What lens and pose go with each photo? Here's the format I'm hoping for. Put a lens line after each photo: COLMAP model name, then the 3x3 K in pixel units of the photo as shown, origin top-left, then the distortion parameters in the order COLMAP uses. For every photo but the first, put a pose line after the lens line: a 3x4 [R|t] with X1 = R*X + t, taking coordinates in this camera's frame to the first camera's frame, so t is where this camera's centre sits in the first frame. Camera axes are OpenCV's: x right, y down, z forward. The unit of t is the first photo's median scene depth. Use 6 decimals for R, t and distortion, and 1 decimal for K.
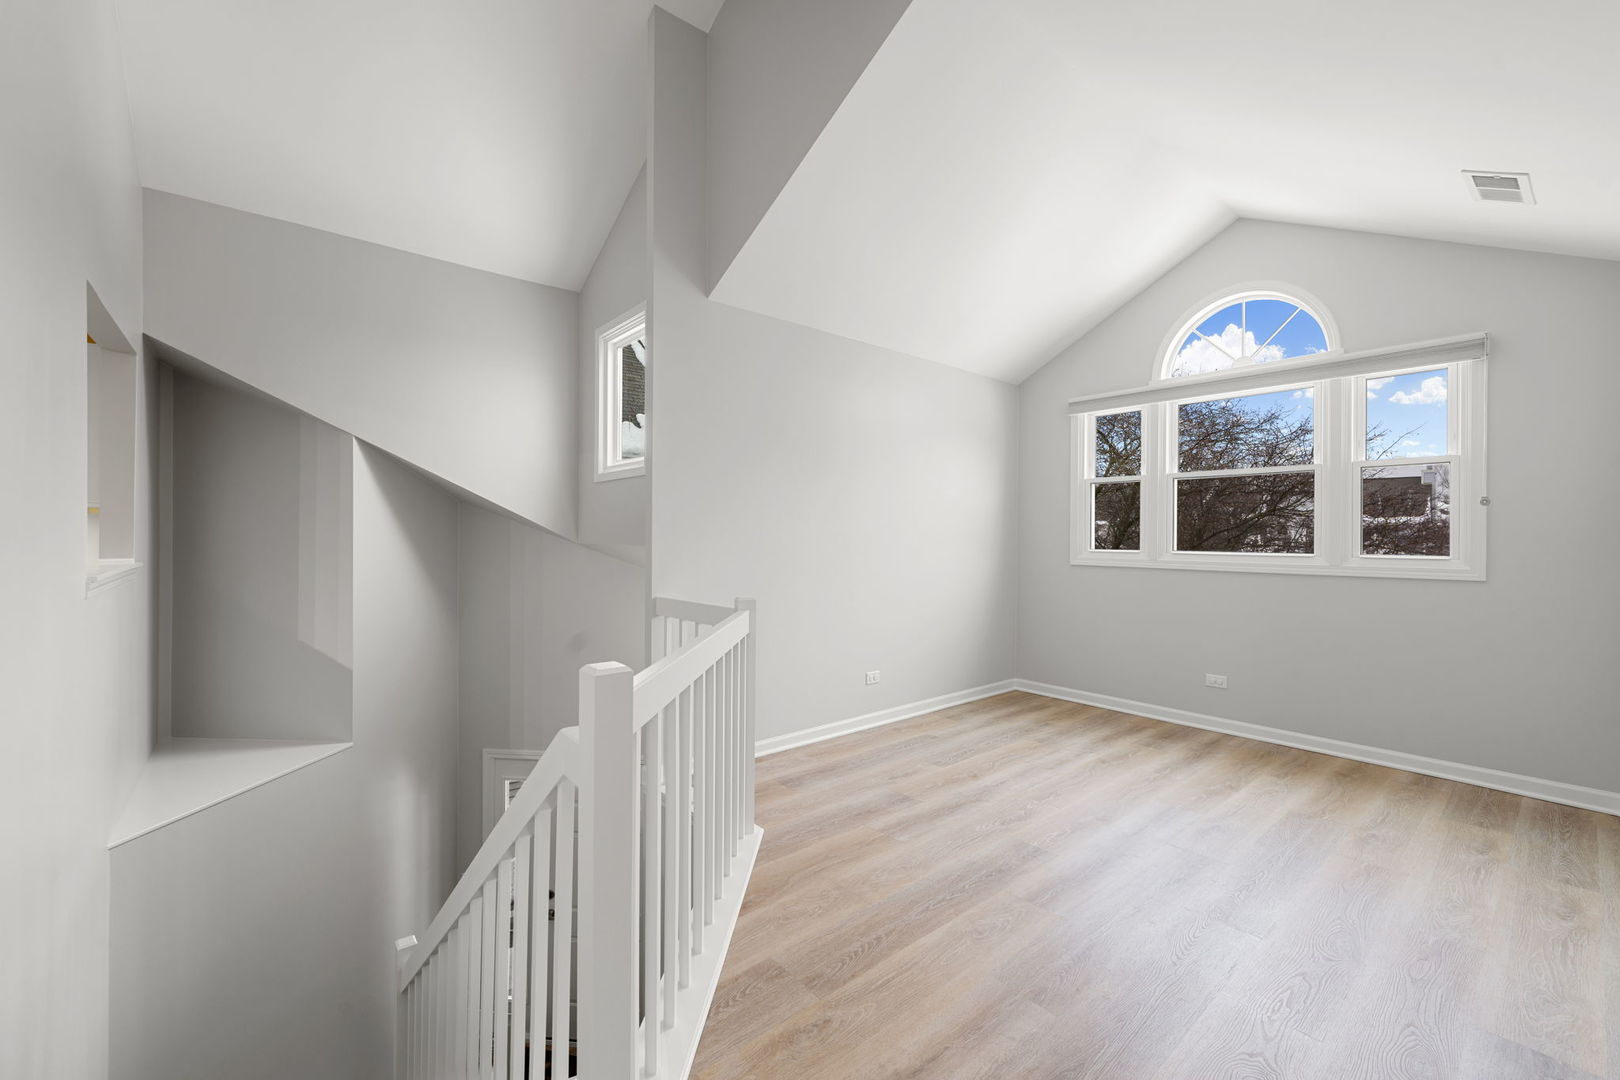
lens RADIAL K [[654.9, 0, 811.8], [0, 654.9, 530.5], [0, 0, 1]] dist [0.003341, -0.000548]
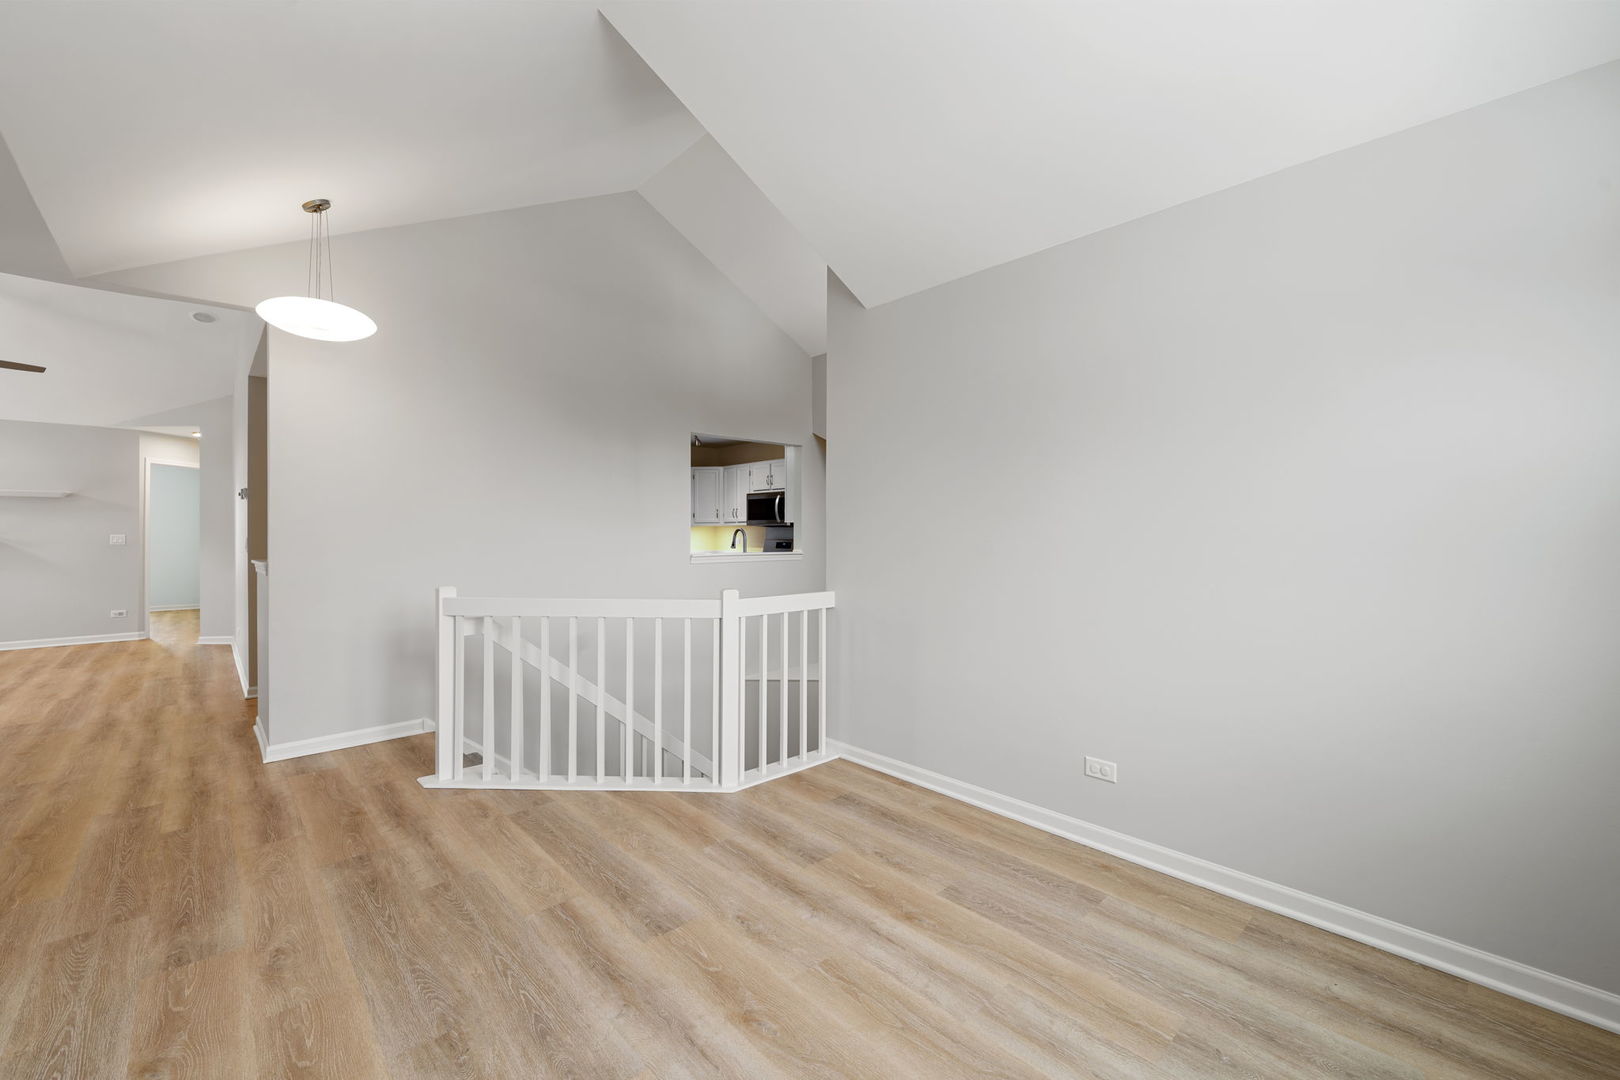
lens RADIAL K [[654.9, 0, 803.3], [0, 654.9, 535.0], [0, 0, 1]] dist [0.003341, -0.000548]
pose [[0.038010, -0.006206, -0.999258, 1.003166], [0.003602, 0.999975, -0.006074, 0.006975], [0.999271, -0.003368, 0.038031, 0.990248]]
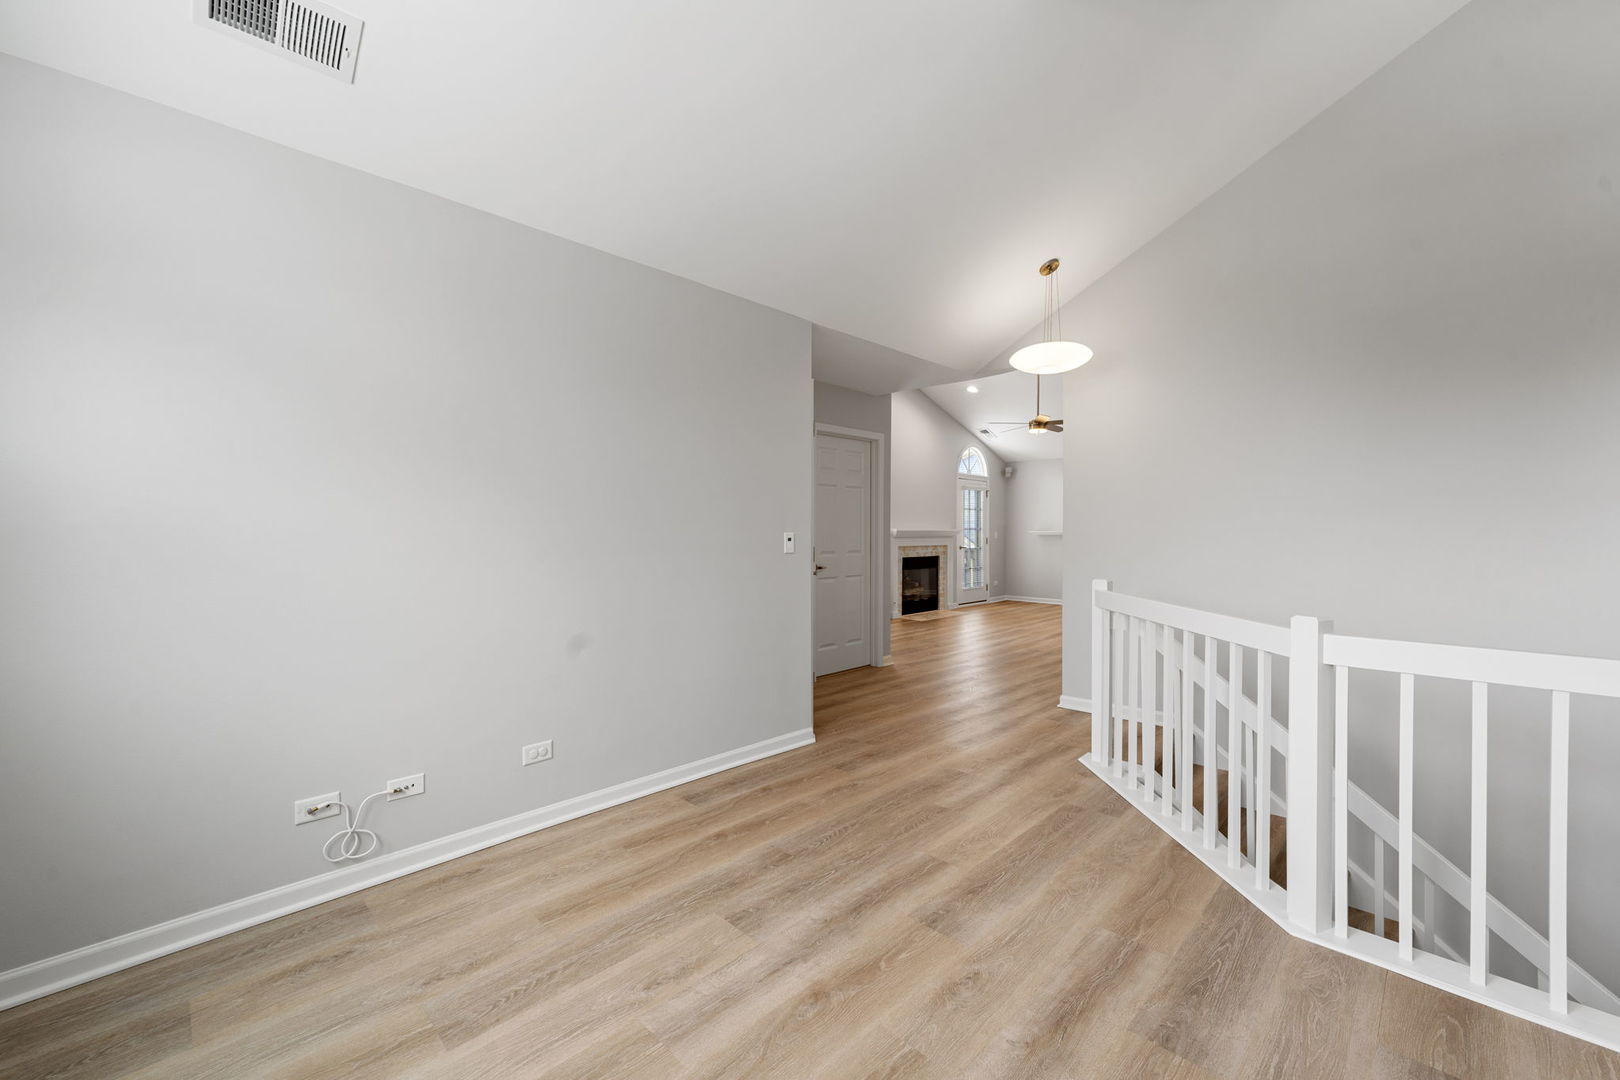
lens RADIAL K [[654.9, 0, 802.1], [0, 654.9, 536.9], [0, 0, 1]] dist [0.003341, -0.000548]
pose [[-0.997093, -0.007956, -0.075772, 0.490324], [-0.008282, 0.999958, 0.003982, 0.009464], [0.075737, 0.004598, -0.997117, 1.548374]]
